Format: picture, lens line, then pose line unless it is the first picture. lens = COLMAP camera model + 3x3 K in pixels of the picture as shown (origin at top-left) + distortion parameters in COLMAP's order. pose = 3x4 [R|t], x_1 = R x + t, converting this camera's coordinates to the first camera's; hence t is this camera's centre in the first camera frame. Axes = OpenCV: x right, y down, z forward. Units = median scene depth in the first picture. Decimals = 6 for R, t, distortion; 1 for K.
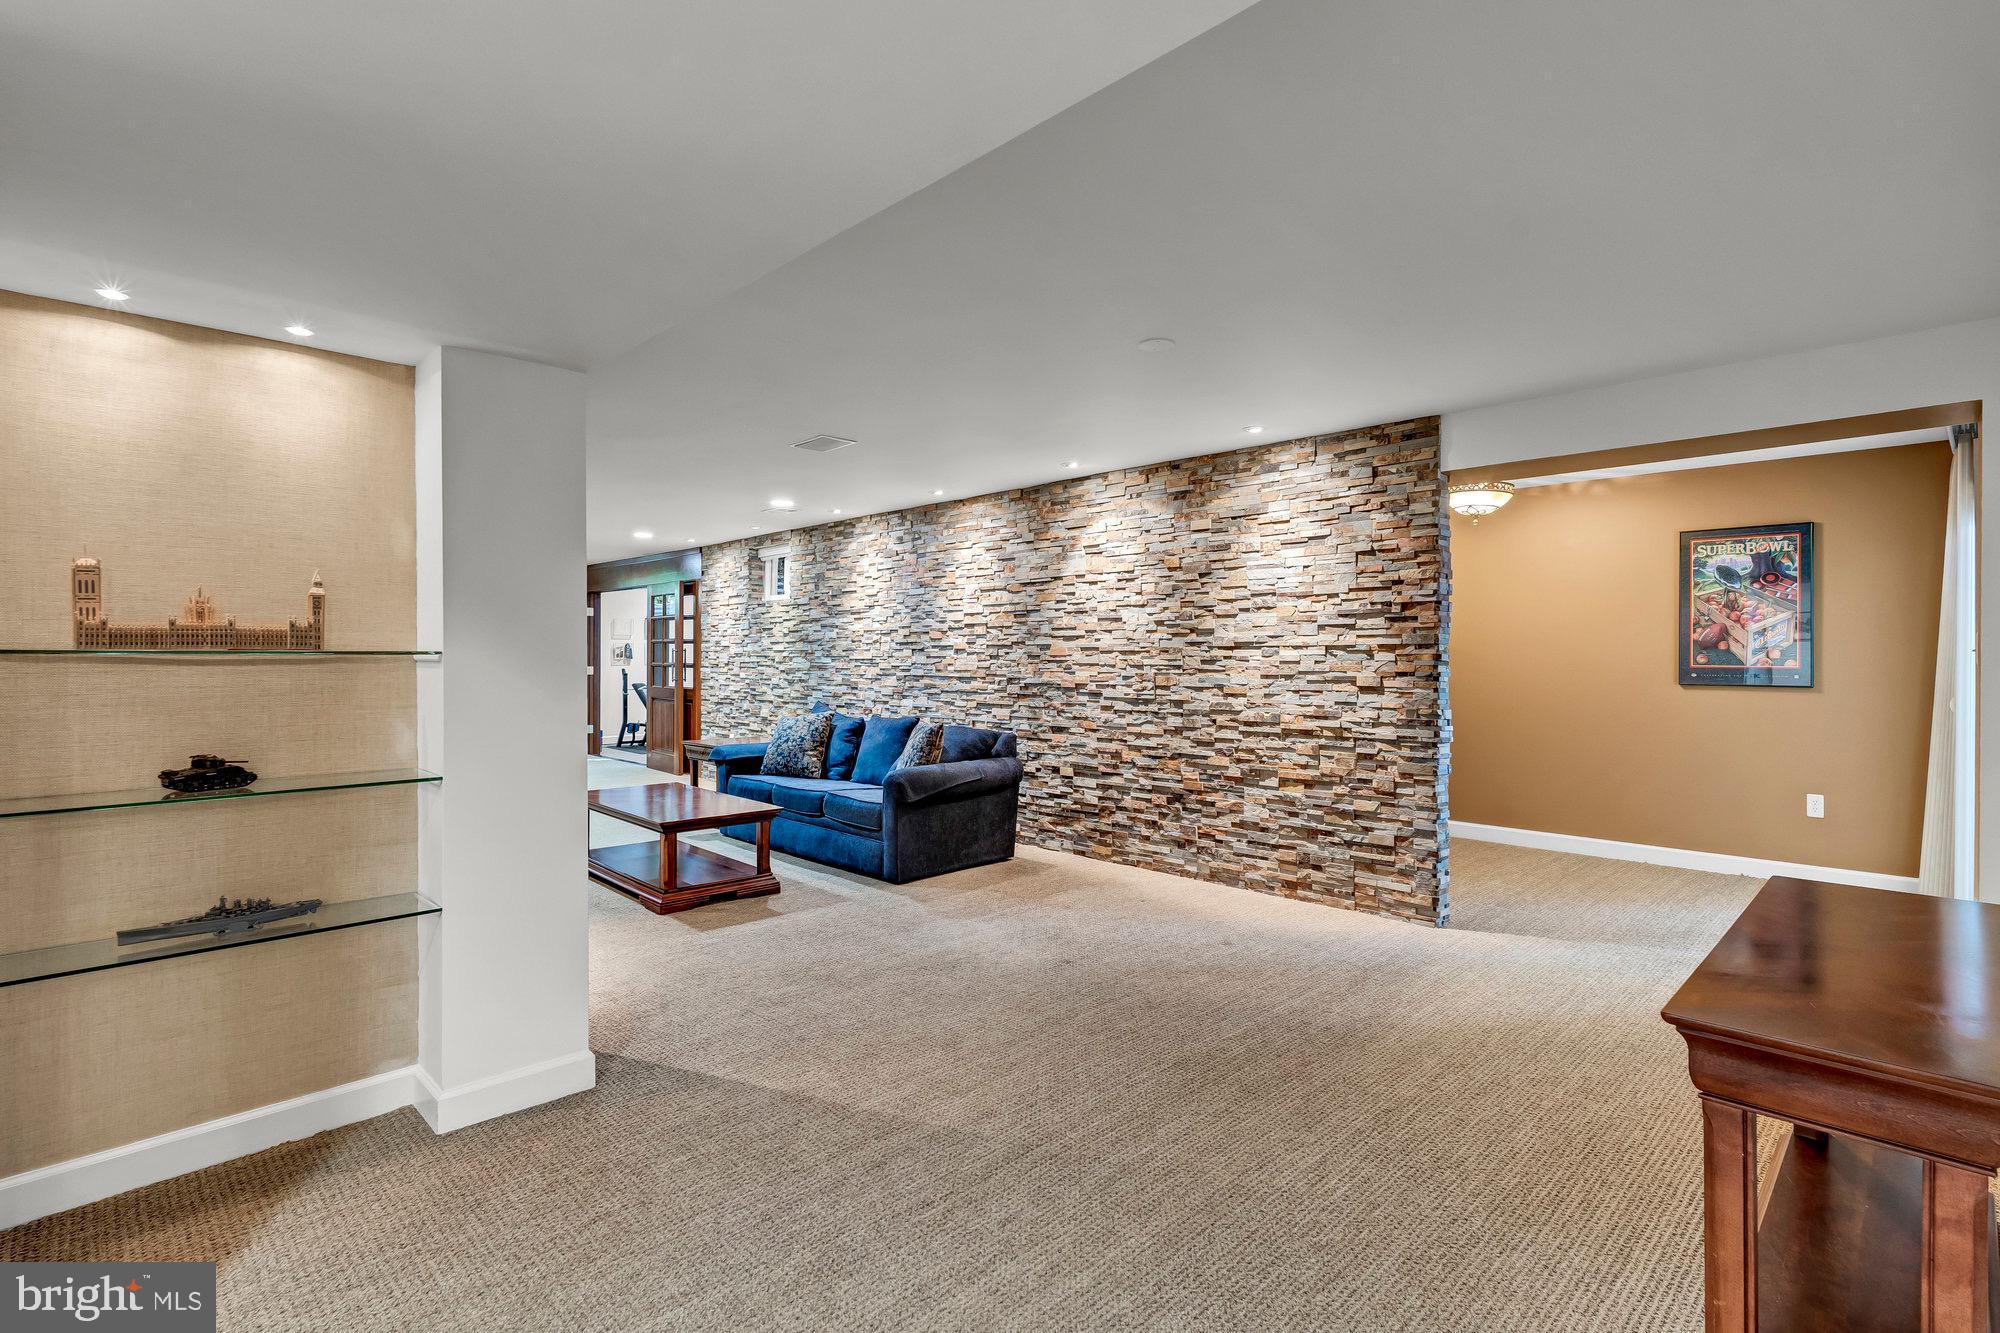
lens RADIAL K [[926.8, 0, 996.7], [0, 926.8, 665.3], [0, 0, 1]] dist [0.003746, 0.000315]
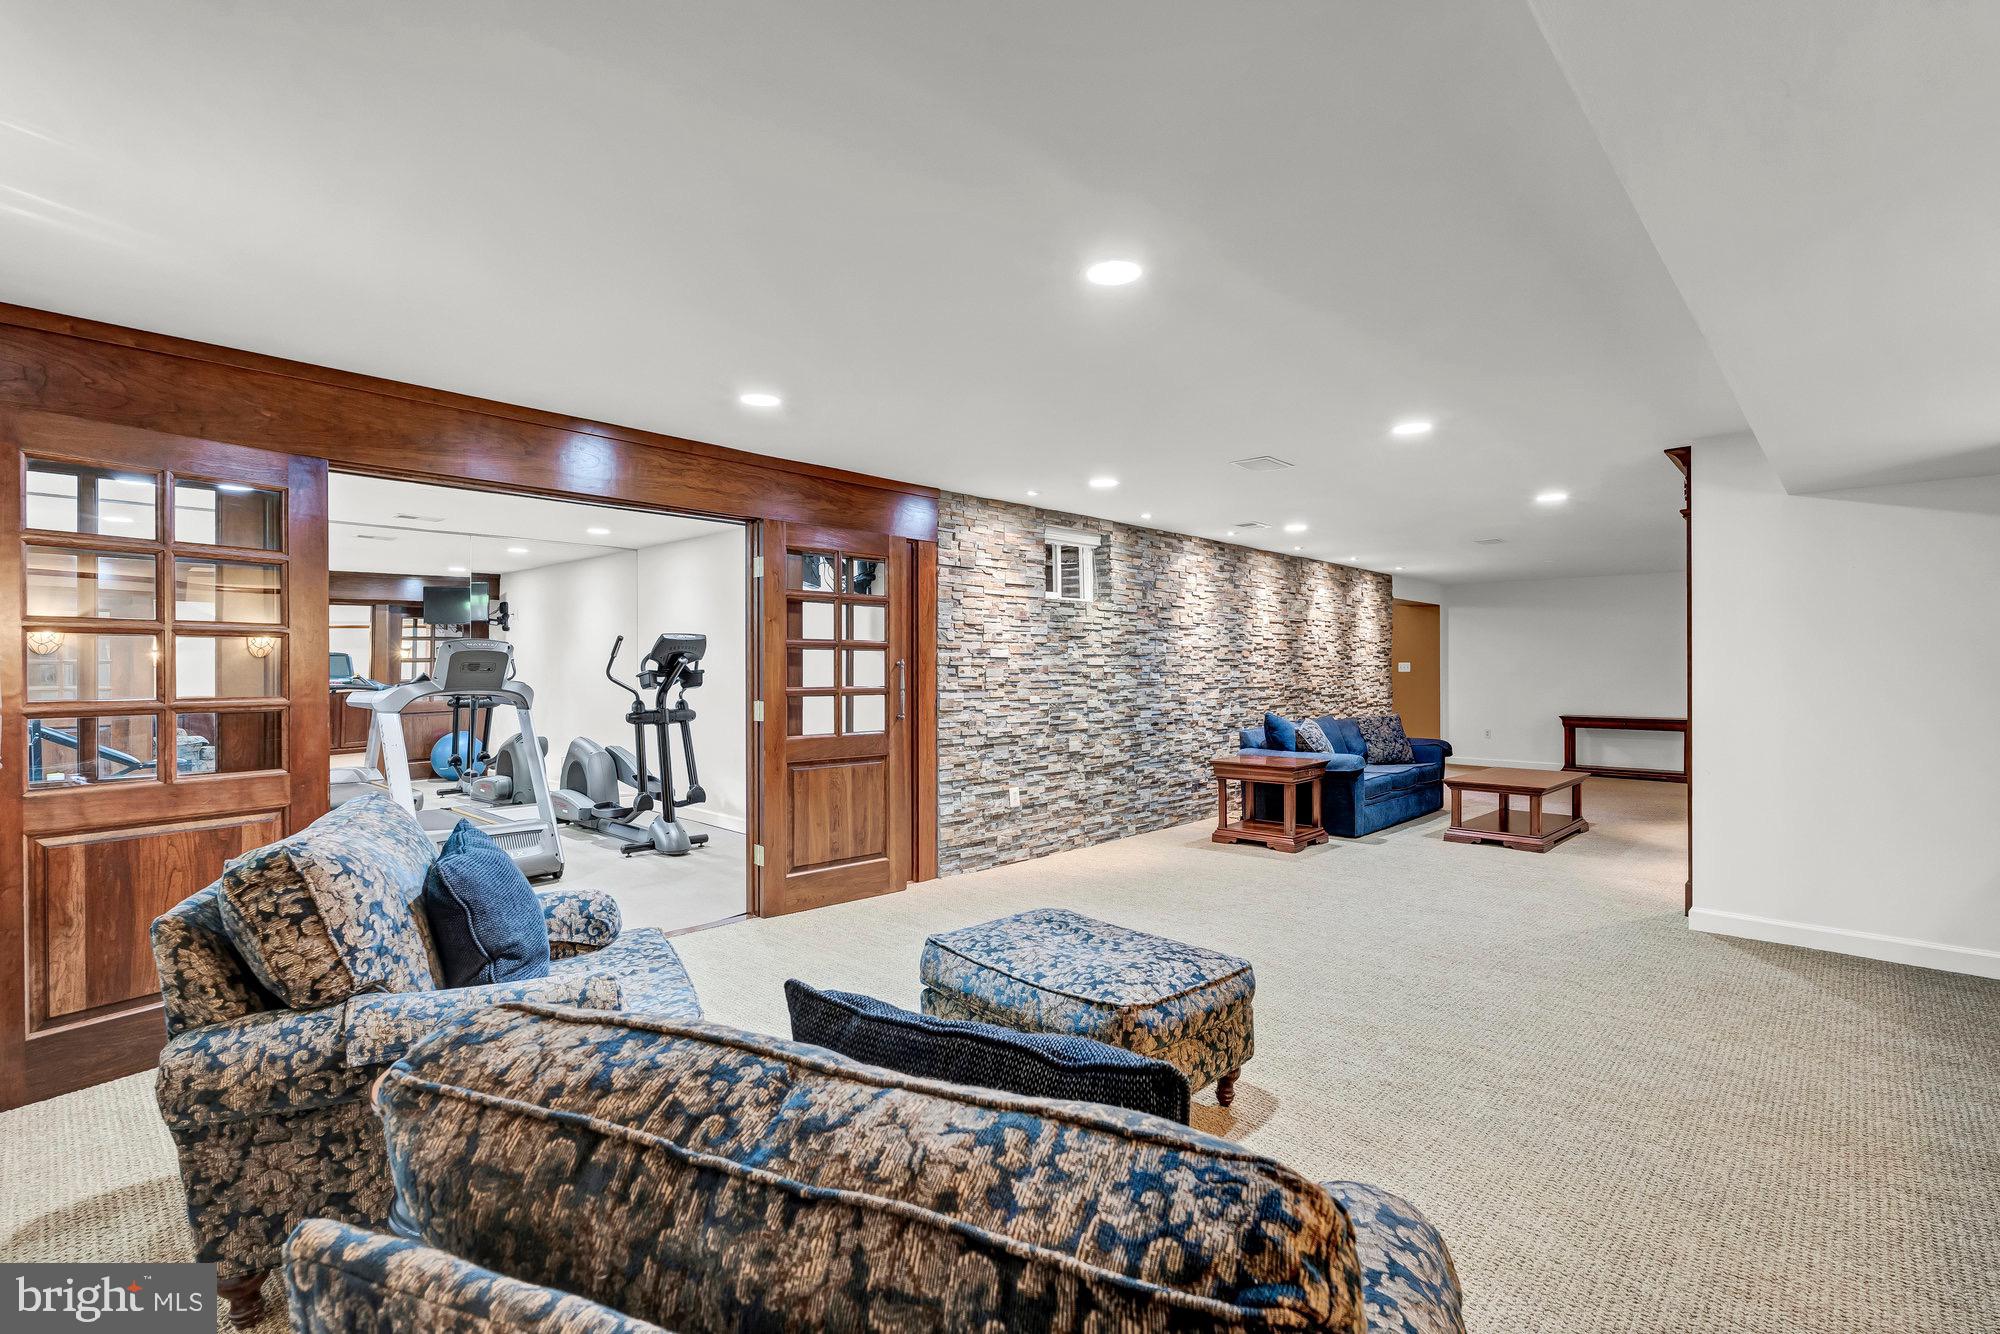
lens RADIAL K [[926.8, 0, 1002.6], [0, 926.8, 671.8], [0, 0, 1]] dist [0.003746, 0.000315]
pose [[-0.047297, -0.006246, 0.998861, -1.099204], [0.009238, 0.999935, 0.006691, -0.017309], [-0.998838, 0.009544, -0.047236, 1.188074]]
